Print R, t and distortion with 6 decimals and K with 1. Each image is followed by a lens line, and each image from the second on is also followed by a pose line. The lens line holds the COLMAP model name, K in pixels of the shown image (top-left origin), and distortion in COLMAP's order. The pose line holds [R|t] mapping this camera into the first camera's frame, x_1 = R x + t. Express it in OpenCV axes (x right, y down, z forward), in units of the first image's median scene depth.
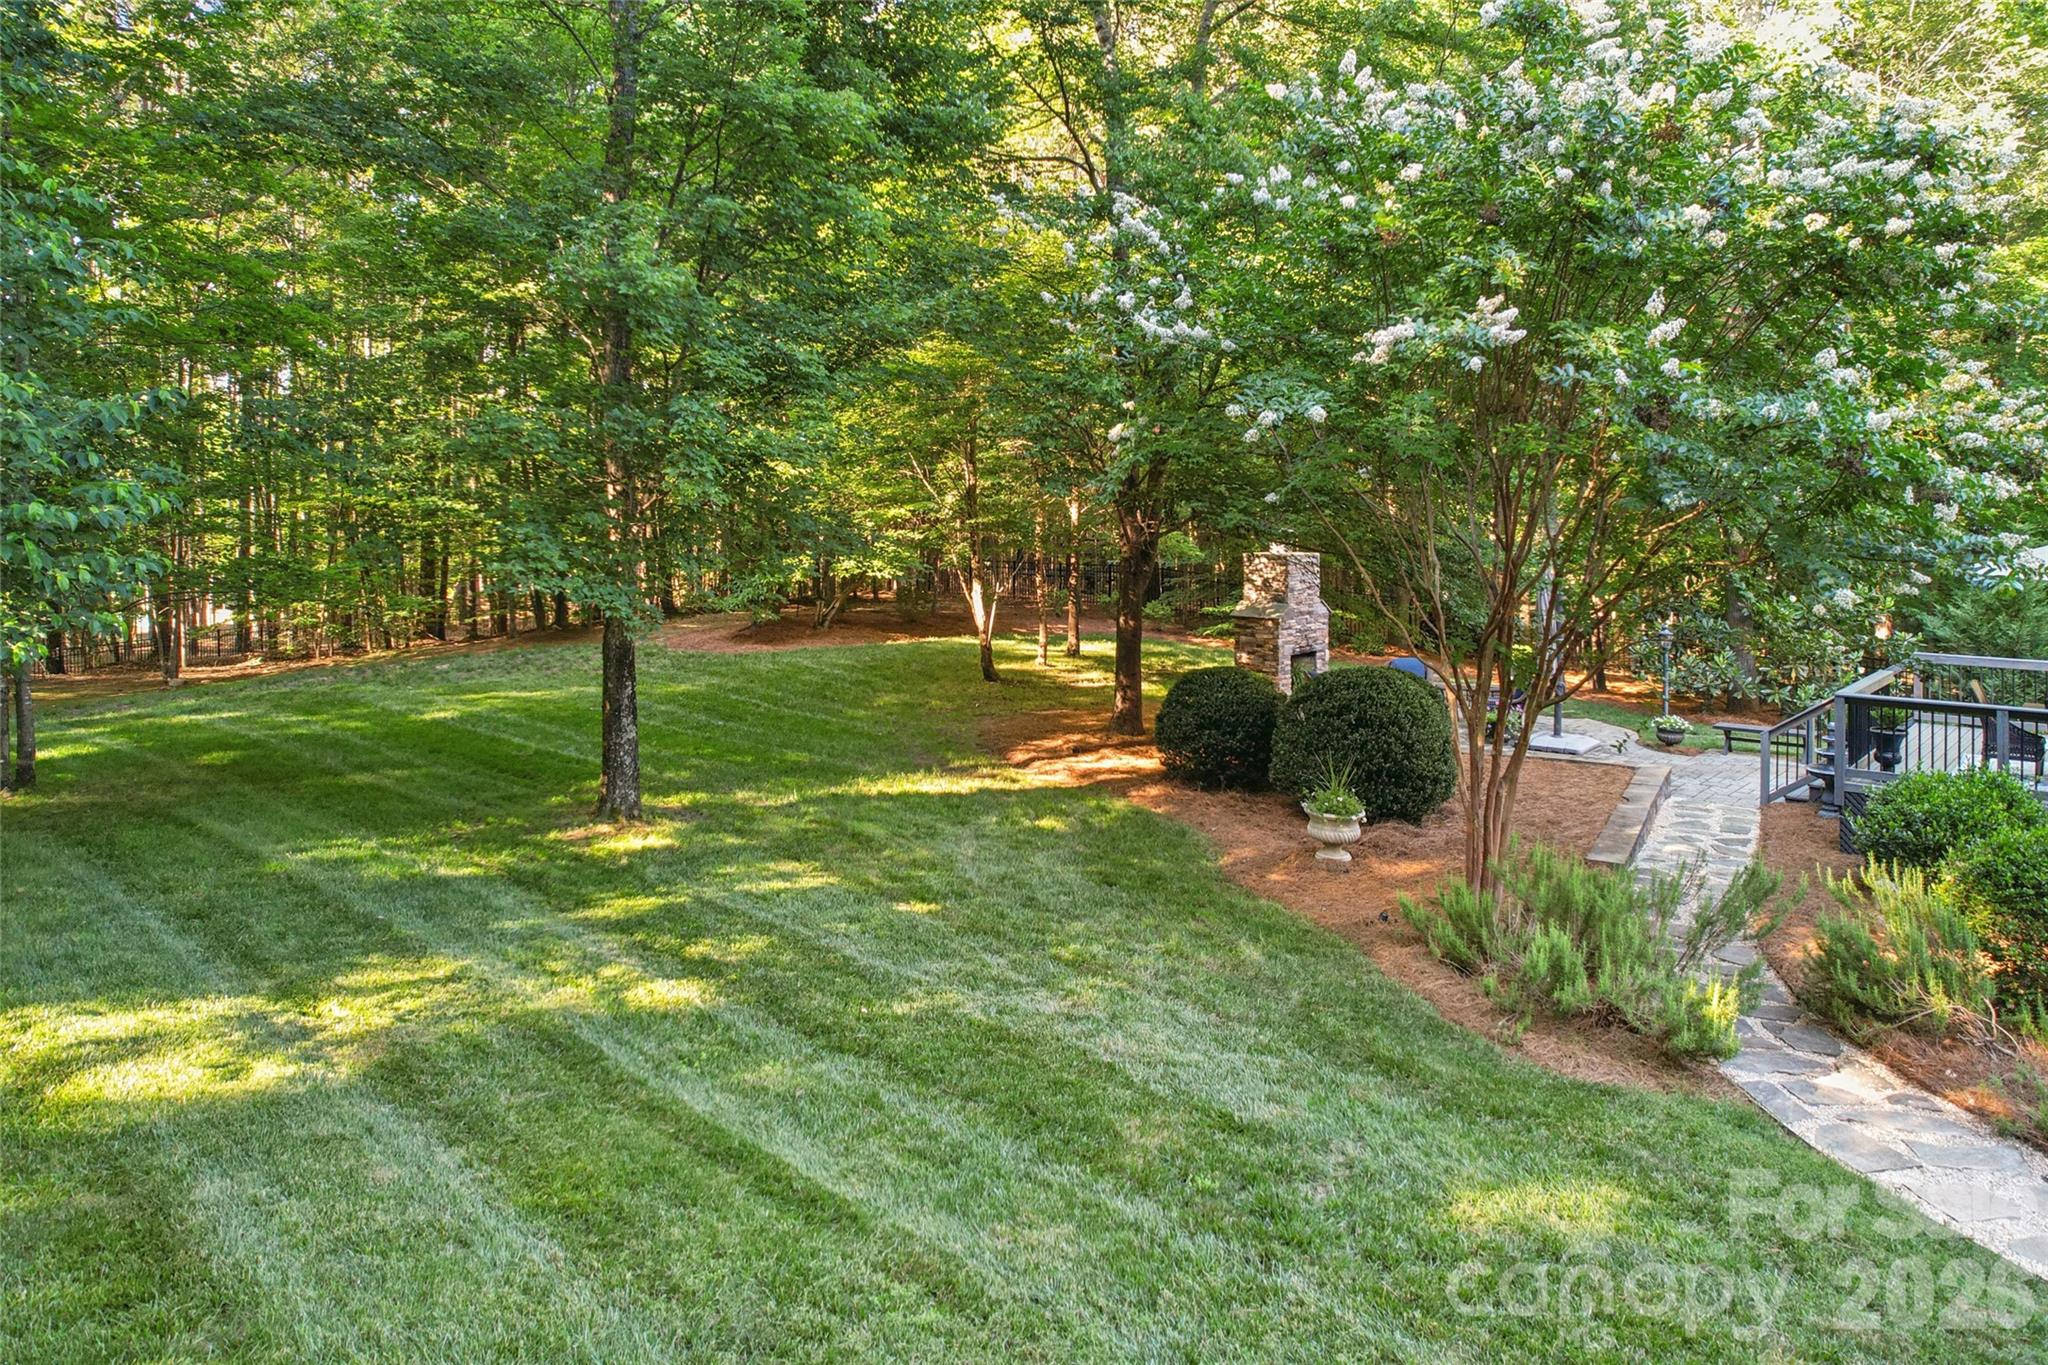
lens RADIAL K [[1491.1, 0, 1024.0], [0, 1491.1, 682.5], [0, 0, 1]] dist [-0.043993, 0.006505]
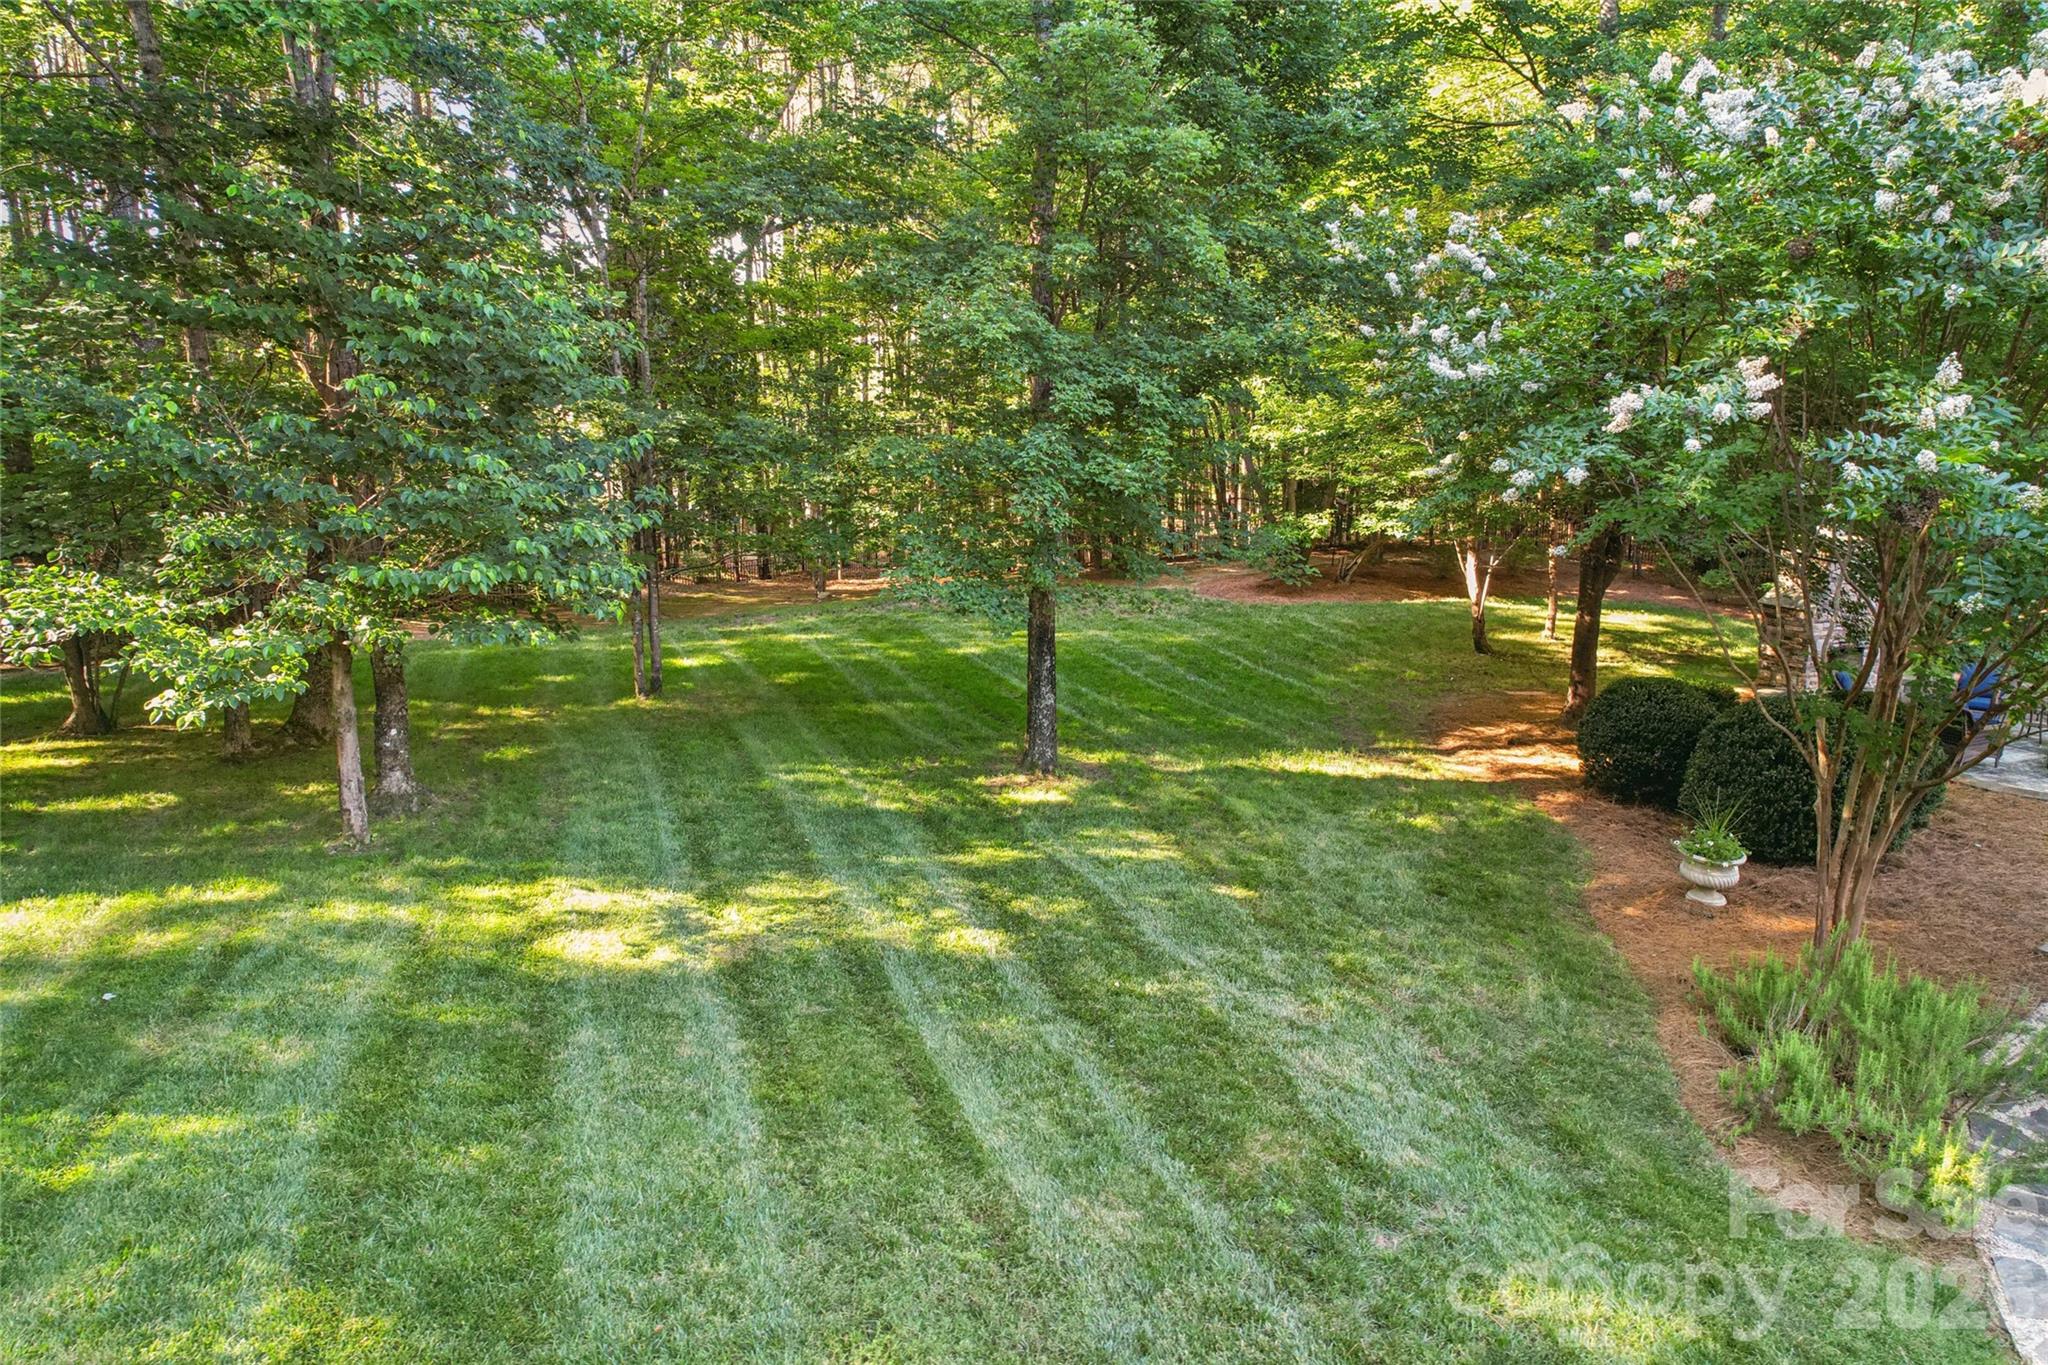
lens RADIAL K [[1491.1, 0, 1024.0], [0, 1491.1, 682.5], [0, 0, 1]] dist [-0.043993, 0.006505]
pose [[0.873108, 0.093972, -0.478384, 0.275265], [-0.051713, 0.993563, 0.100788, -0.096079], [0.484776, -0.063260, 0.872348, -0.025035]]
